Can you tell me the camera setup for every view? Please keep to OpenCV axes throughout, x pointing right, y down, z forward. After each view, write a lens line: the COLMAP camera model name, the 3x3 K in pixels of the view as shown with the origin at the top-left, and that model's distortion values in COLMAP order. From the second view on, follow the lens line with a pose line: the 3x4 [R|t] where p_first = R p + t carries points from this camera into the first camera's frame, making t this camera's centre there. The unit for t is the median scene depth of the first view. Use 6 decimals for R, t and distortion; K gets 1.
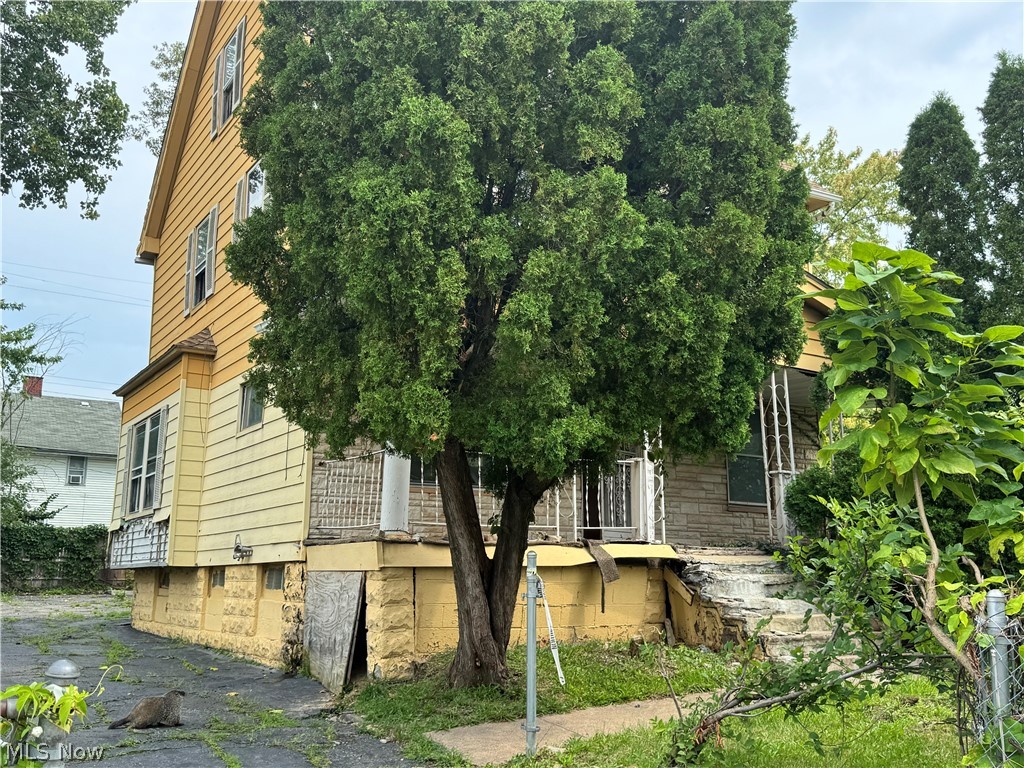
lens RADIAL K [[994.3, 0, 503.1], [0, 994.3, 381.2], [0, 0, 1]] dist [0.048049, 0.000000]
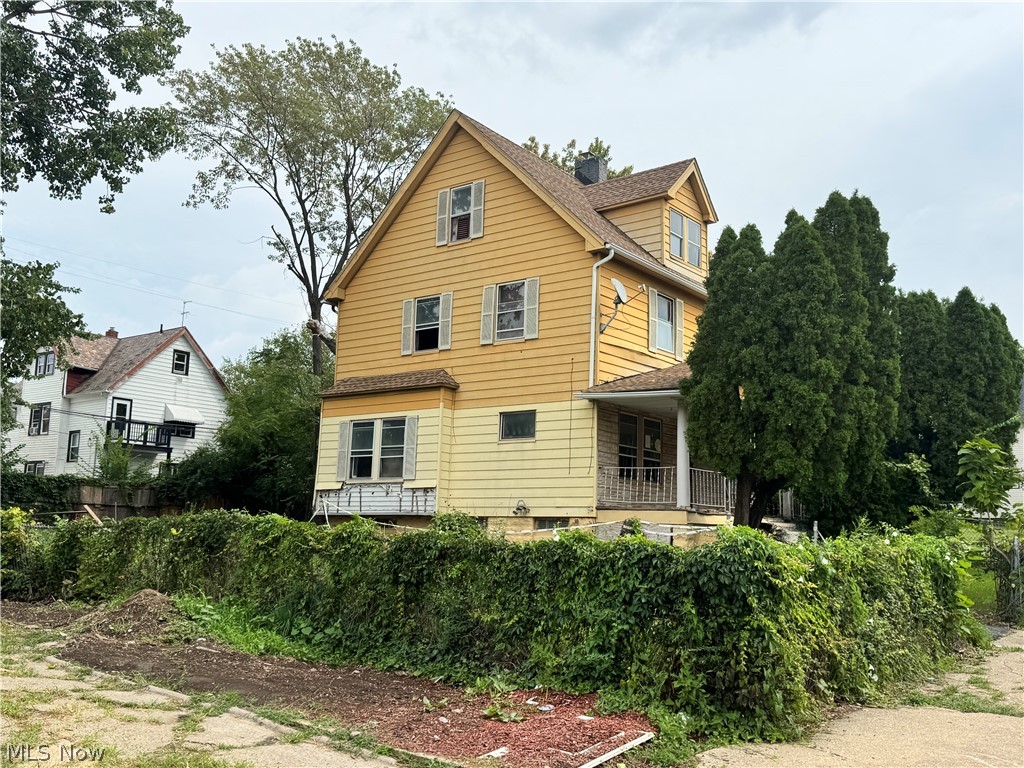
lens RADIAL K [[994.3, 0, 518.3], [0, 994.3, 385.2], [0, 0, 1]] dist [0.048049, 0.000000]
pose [[0.928455, 0.081371, 0.362422, -0.362862], [-0.097016, 0.994965, 0.025147, -0.037660], [-0.358551, -0.058508, 0.931675, -0.253929]]
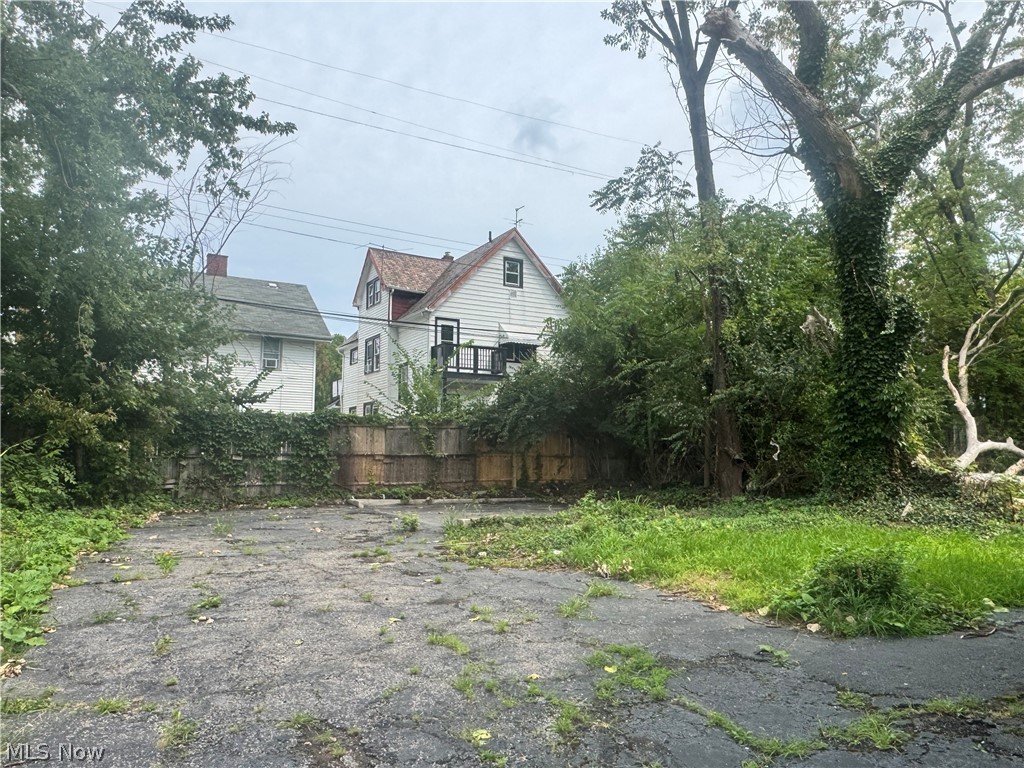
lens RADIAL K [[700.9, 0, 519.9], [0, 700.9, 375.5], [0, 0, 1]] dist [0.011999, 0.000974]
pose [[0.999955, -0.002425, -0.009207, -0.269675], [0.003164, 0.996698, 0.081136, 0.079736], [0.008980, -0.081161, 0.996661, 0.512500]]
